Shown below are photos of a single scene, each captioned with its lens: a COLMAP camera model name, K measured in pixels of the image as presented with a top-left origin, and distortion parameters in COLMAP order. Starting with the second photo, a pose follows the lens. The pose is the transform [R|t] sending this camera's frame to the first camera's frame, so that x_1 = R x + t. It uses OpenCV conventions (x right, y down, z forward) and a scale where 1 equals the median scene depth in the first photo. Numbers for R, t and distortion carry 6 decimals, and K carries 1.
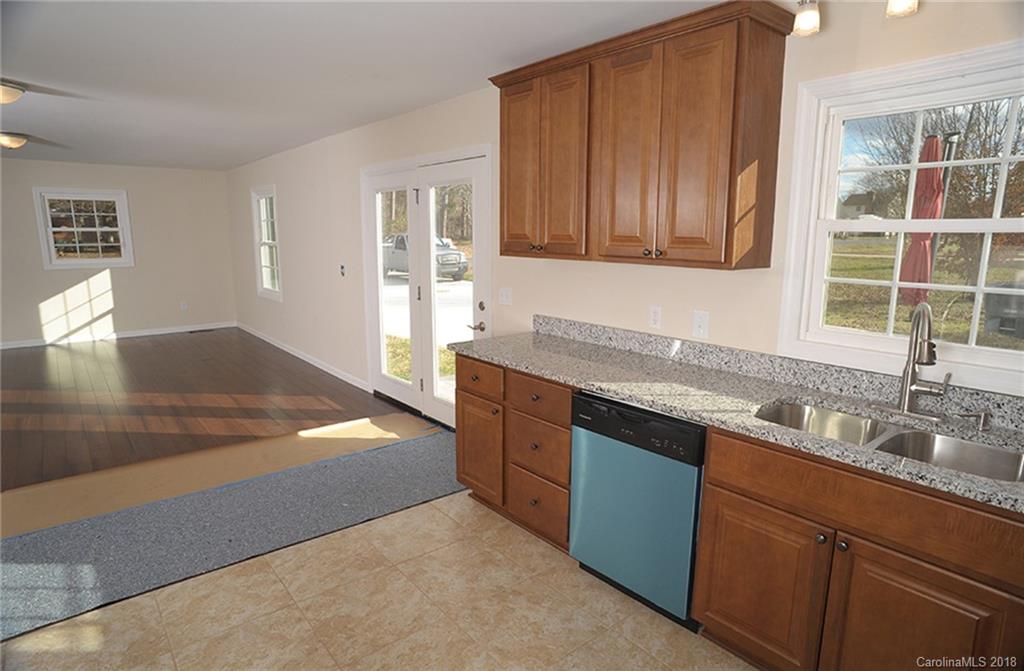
lens RADIAL K [[579.1, 0, 509.5], [0, 579.1, 341.3], [0, 0, 1]] dist [-0.053853, 0.020471]
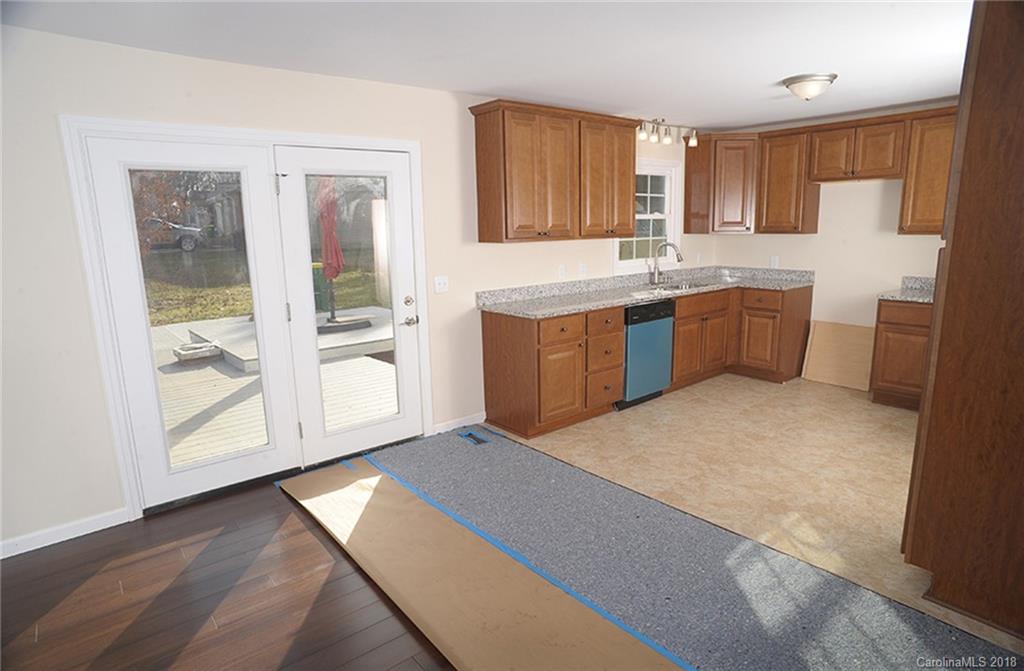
lens RADIAL K [[579.1, 0, 515.3], [0, 579.1, 339.0], [0, 0, 1]] dist [-0.053853, 0.020471]
pose [[-0.001333, -0.201057, 0.979579, -0.966806], [0.212389, 0.957174, 0.196747, -0.144358], [-0.977184, 0.208314, 0.041426, 0.731568]]
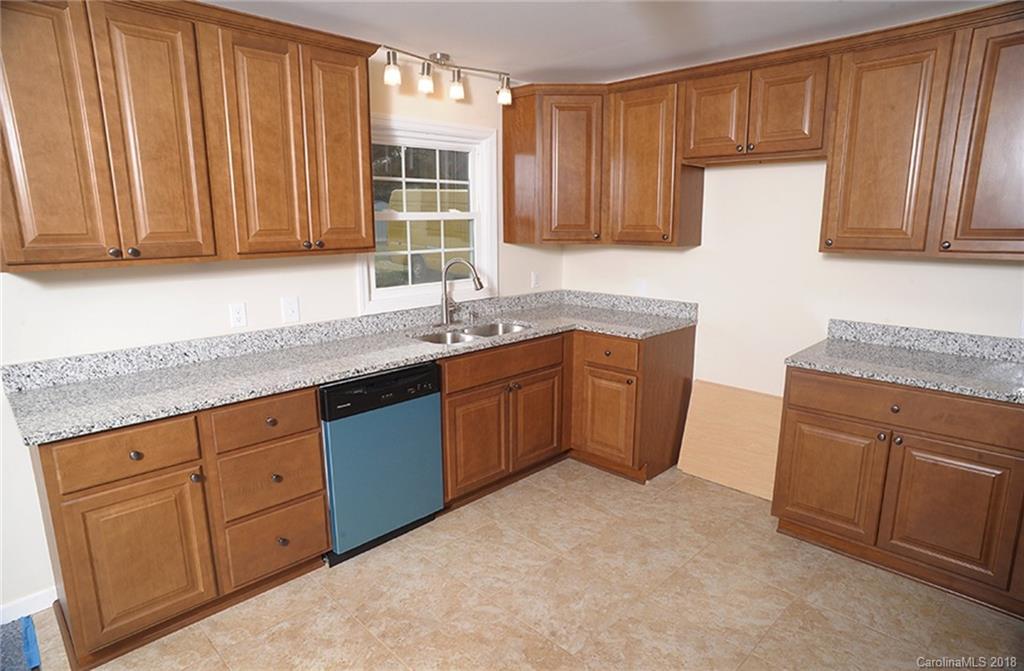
lens RADIAL K [[579.1, 0, 516.3], [0, 579.1, 340.7], [0, 0, 1]] dist [-0.053853, 0.020471]
pose [[-0.093845, -0.205018, 0.974249, -0.477152], [0.196677, 0.955465, 0.220010, -0.078597], [-0.975967, 0.212259, -0.049343, 0.403566]]
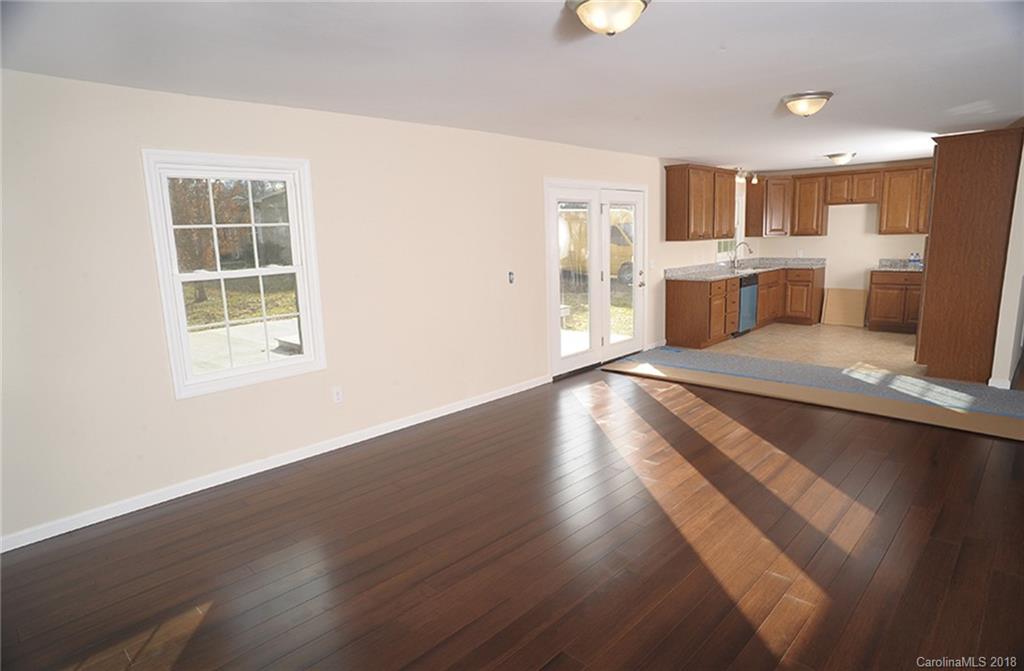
lens RADIAL K [[579.1, 0, 517.0], [0, 579.1, 340.2], [0, 0, 1]] dist [-0.053853, 0.020471]
pose [[-0.120121, -0.184587, 0.975448, -1.671775], [0.219238, 0.953371, 0.207407, -0.297022], [-0.968249, 0.238770, -0.074052, 1.442072]]
